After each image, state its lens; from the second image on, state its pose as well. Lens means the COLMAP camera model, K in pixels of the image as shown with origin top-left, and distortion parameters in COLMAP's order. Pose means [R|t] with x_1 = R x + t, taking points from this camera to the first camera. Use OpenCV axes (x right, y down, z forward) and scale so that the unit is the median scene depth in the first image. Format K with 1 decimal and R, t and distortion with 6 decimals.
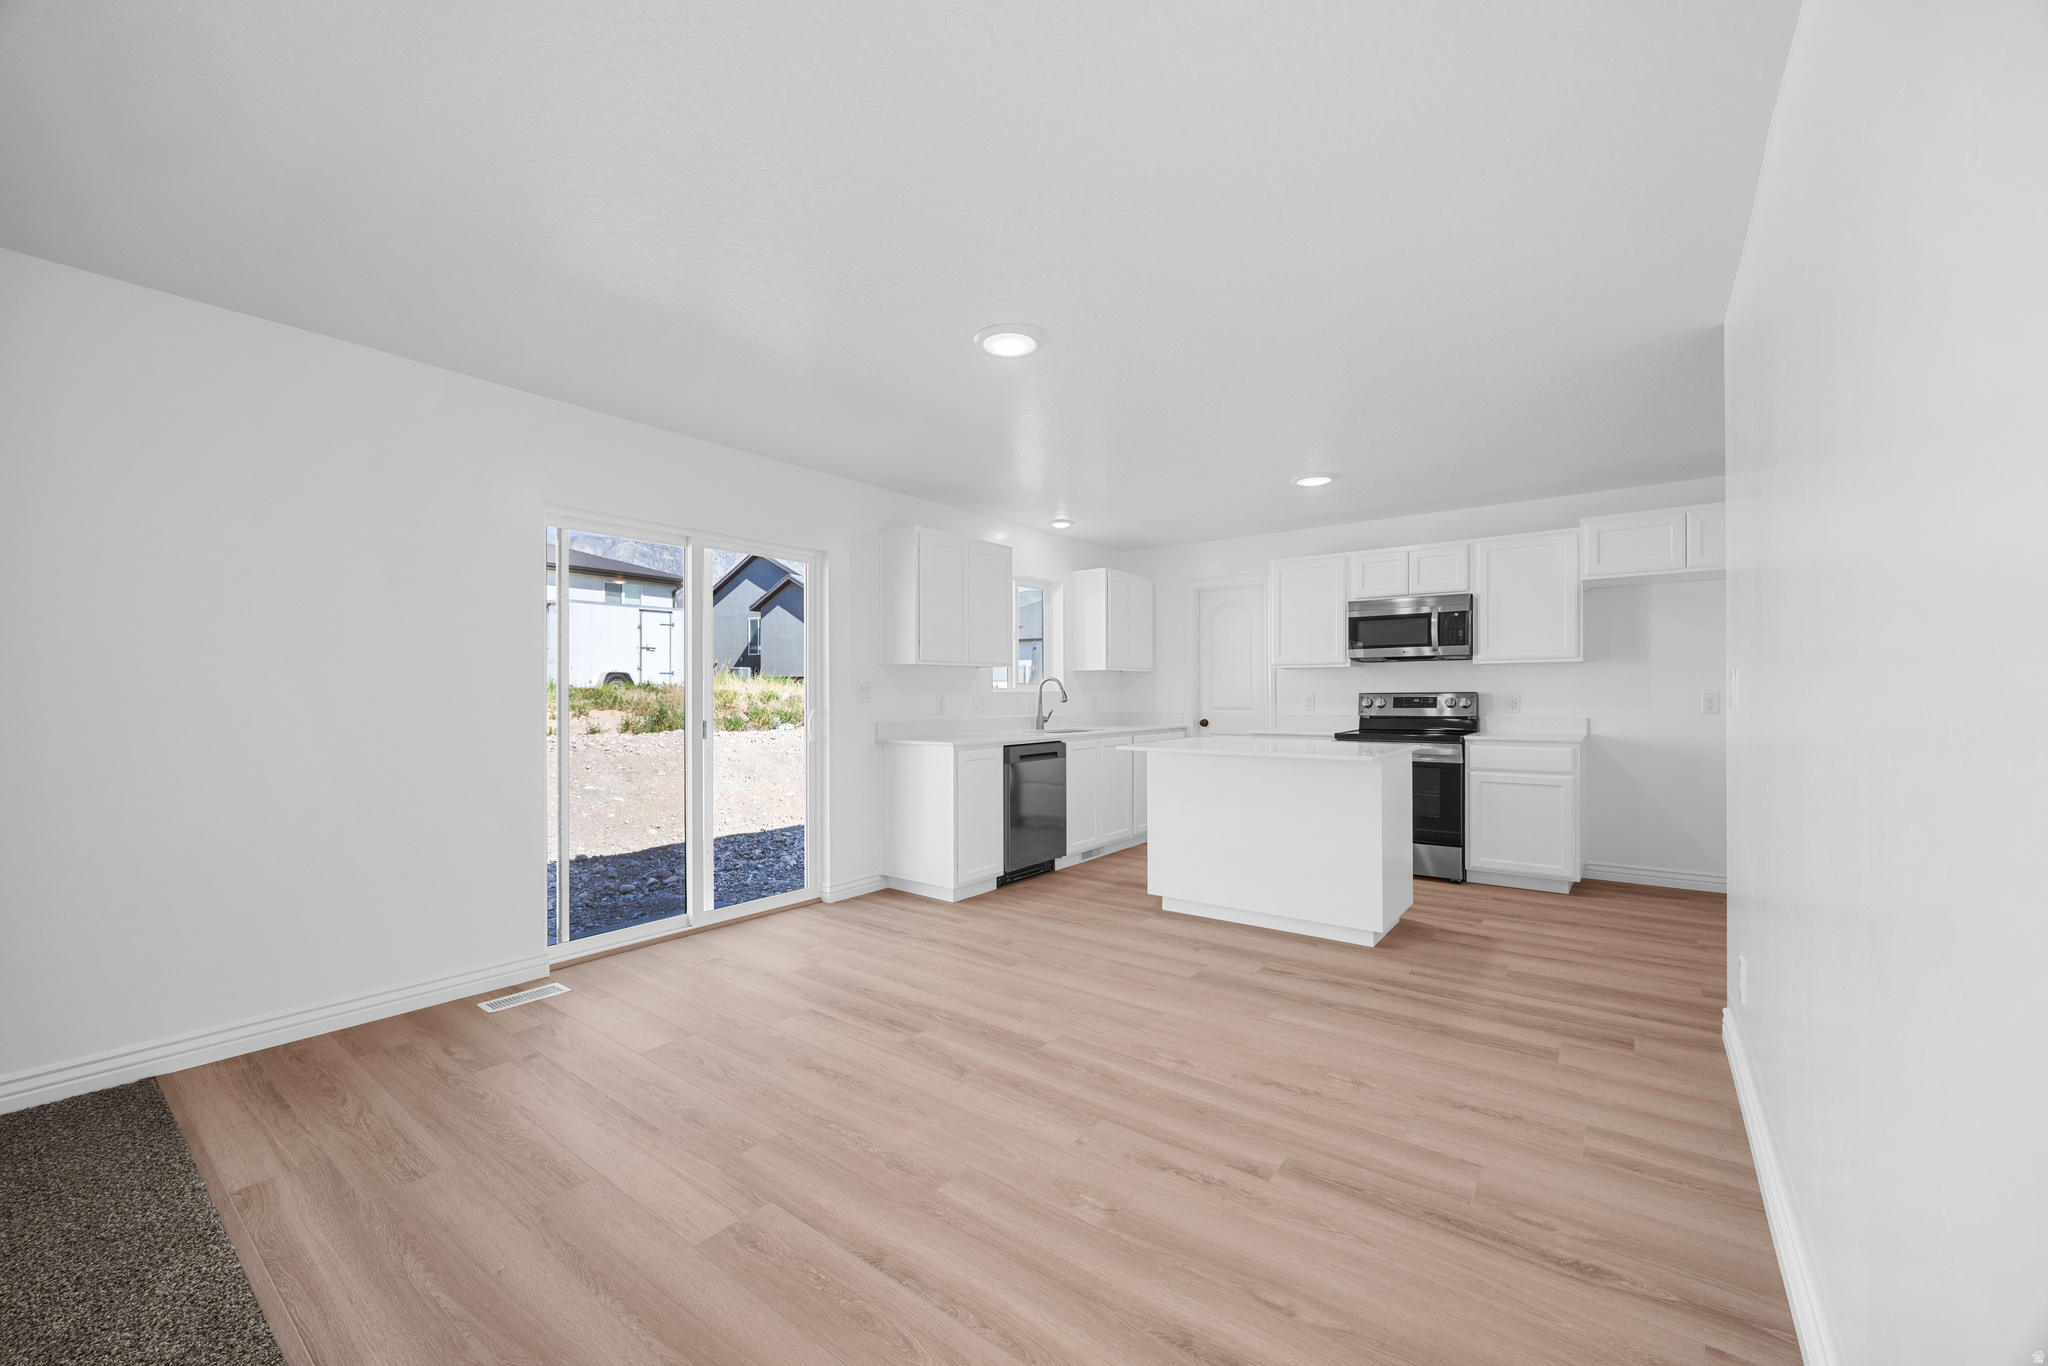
lens RADIAL K [[802.8, 0, 1025.6], [0, 802.8, 696.9], [0, 0, 1]] dist [-0.000017, 0.000316]
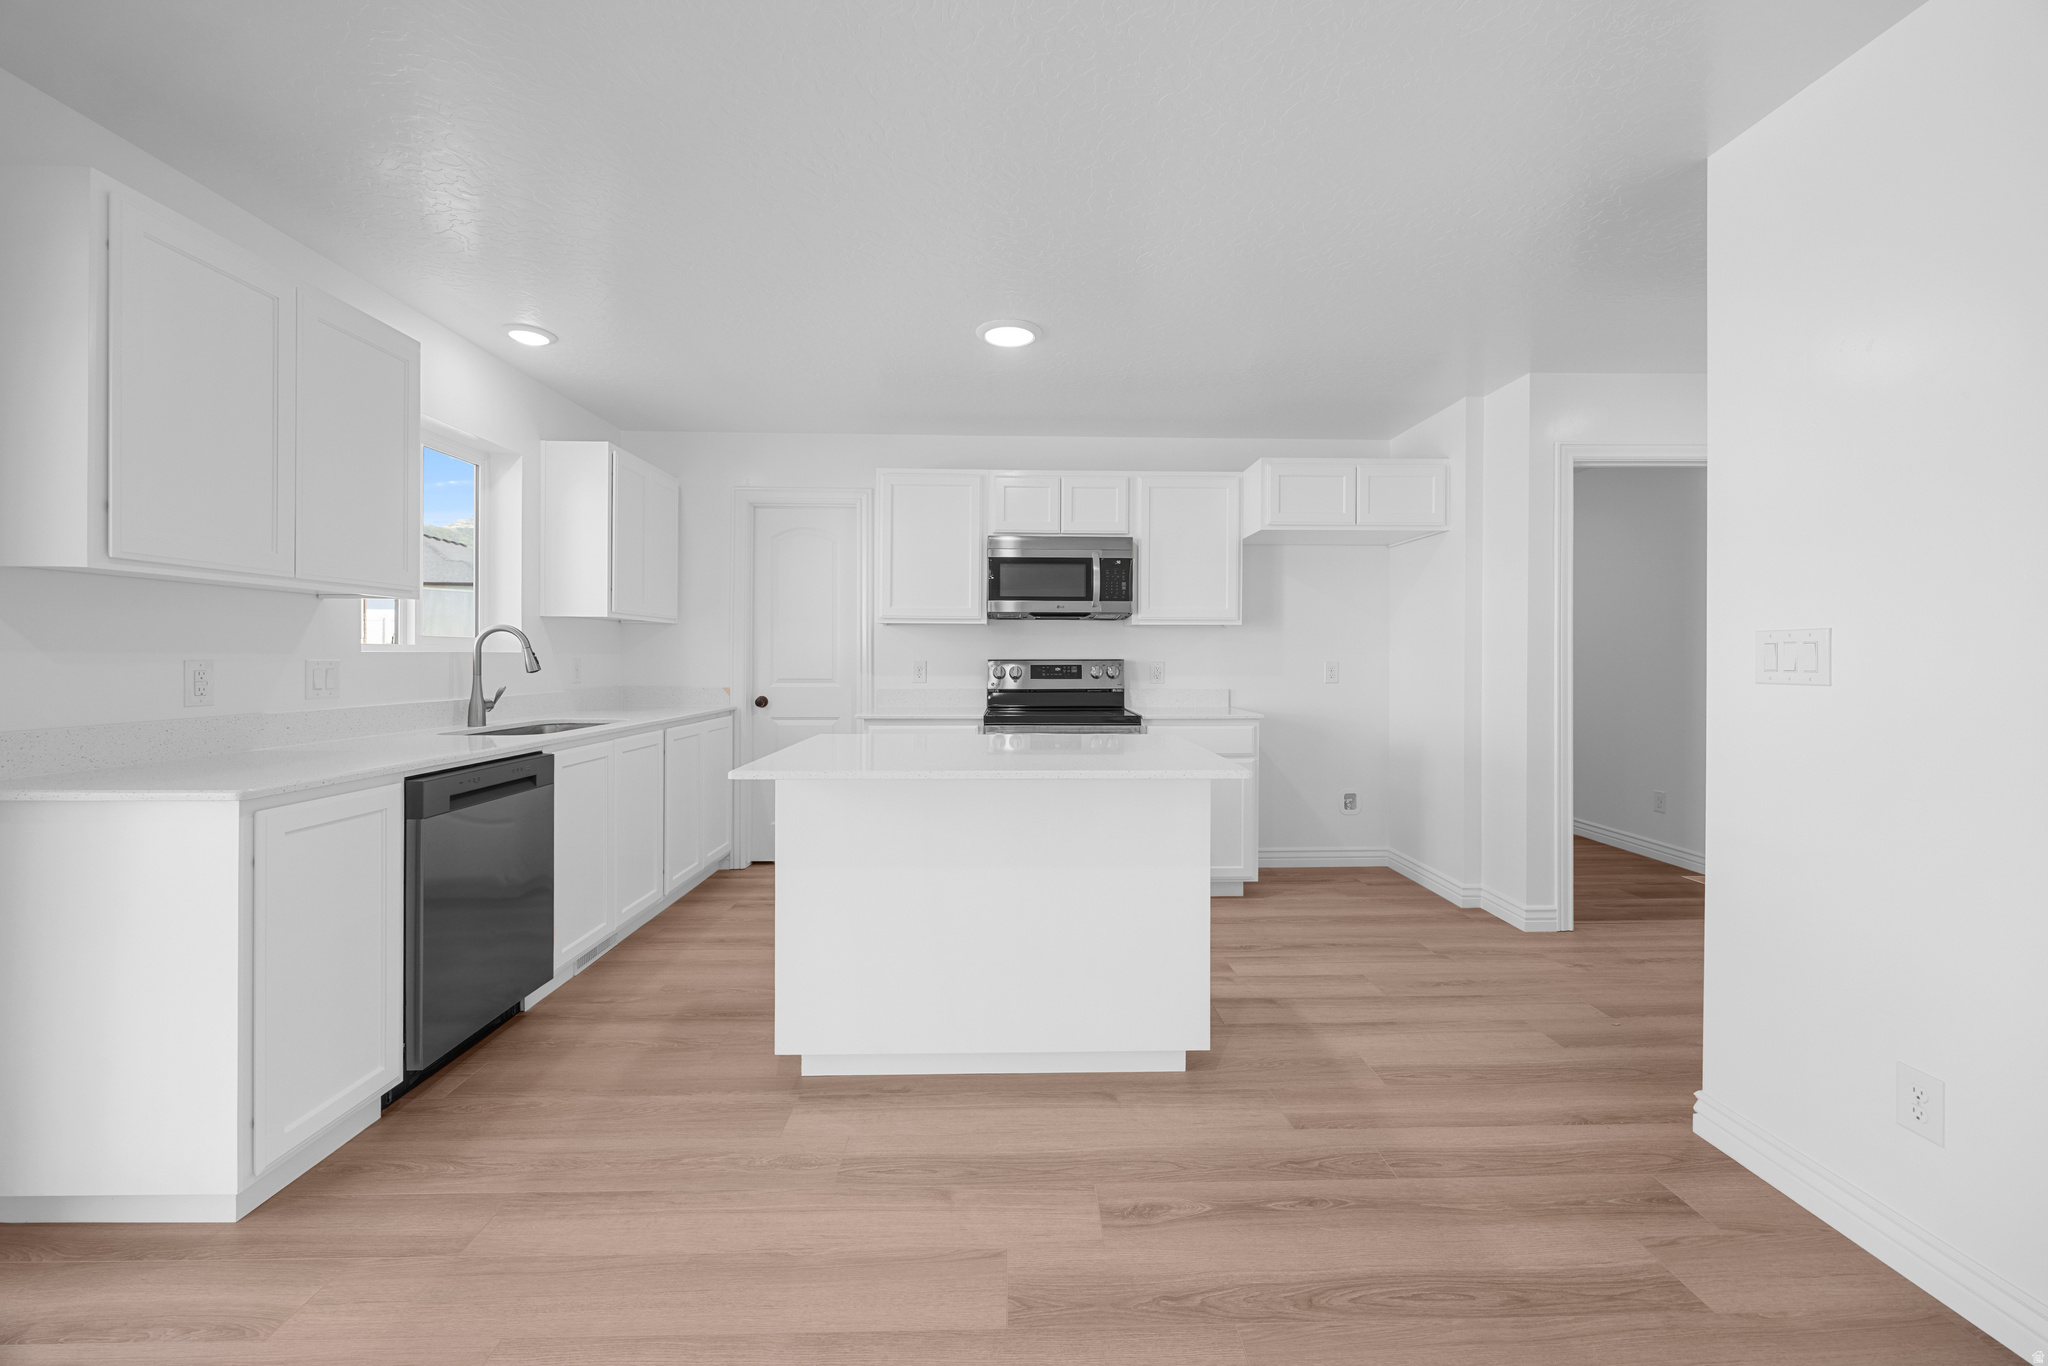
lens RADIAL K [[808.6, 0, 1036.4], [0, 808.6, 661.4], [0, 0, 1]] dist [-0.001427, -0.000037]
pose [[0.775915, 0.005231, 0.630816, -0.036946], [-0.004184, 0.999986, -0.003146, -0.000915], [-0.630824, -0.000198, 0.775926, 0.444376]]
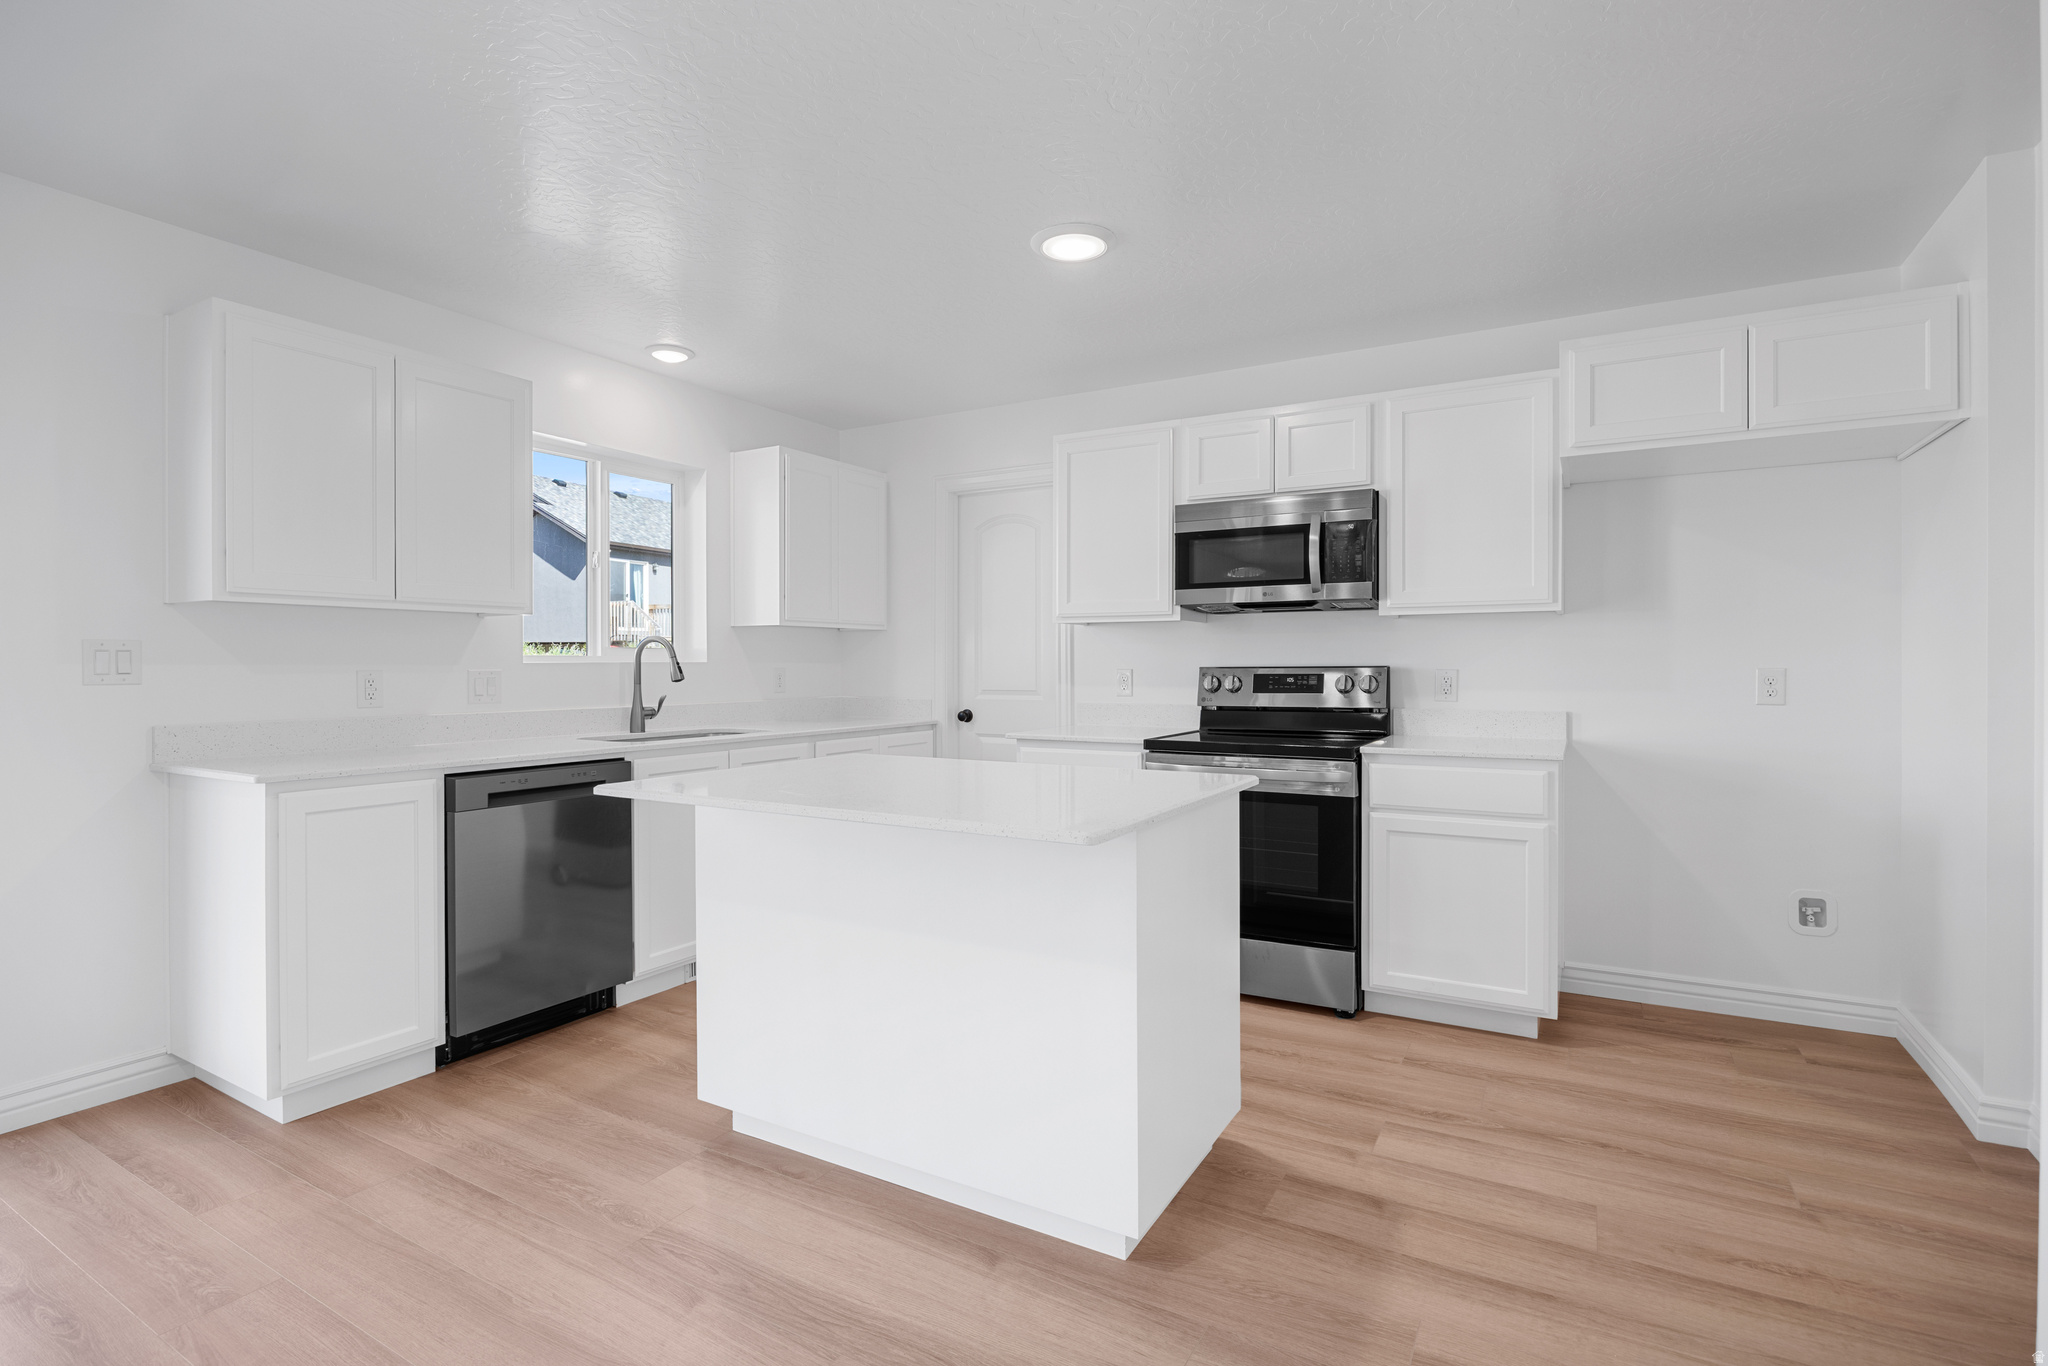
lens RADIAL K [[977.7, 0, 1025.4], [0, 977.7, 670.7], [0, 0, 1]] dist [-0.011080, 0.000029]
pose [[0.992037, 0.002602, 0.125918, 0.236500], [-0.002597, 0.999997, -0.000204, -0.001877], [-0.125918, -0.000125, 0.992041, 0.370546]]
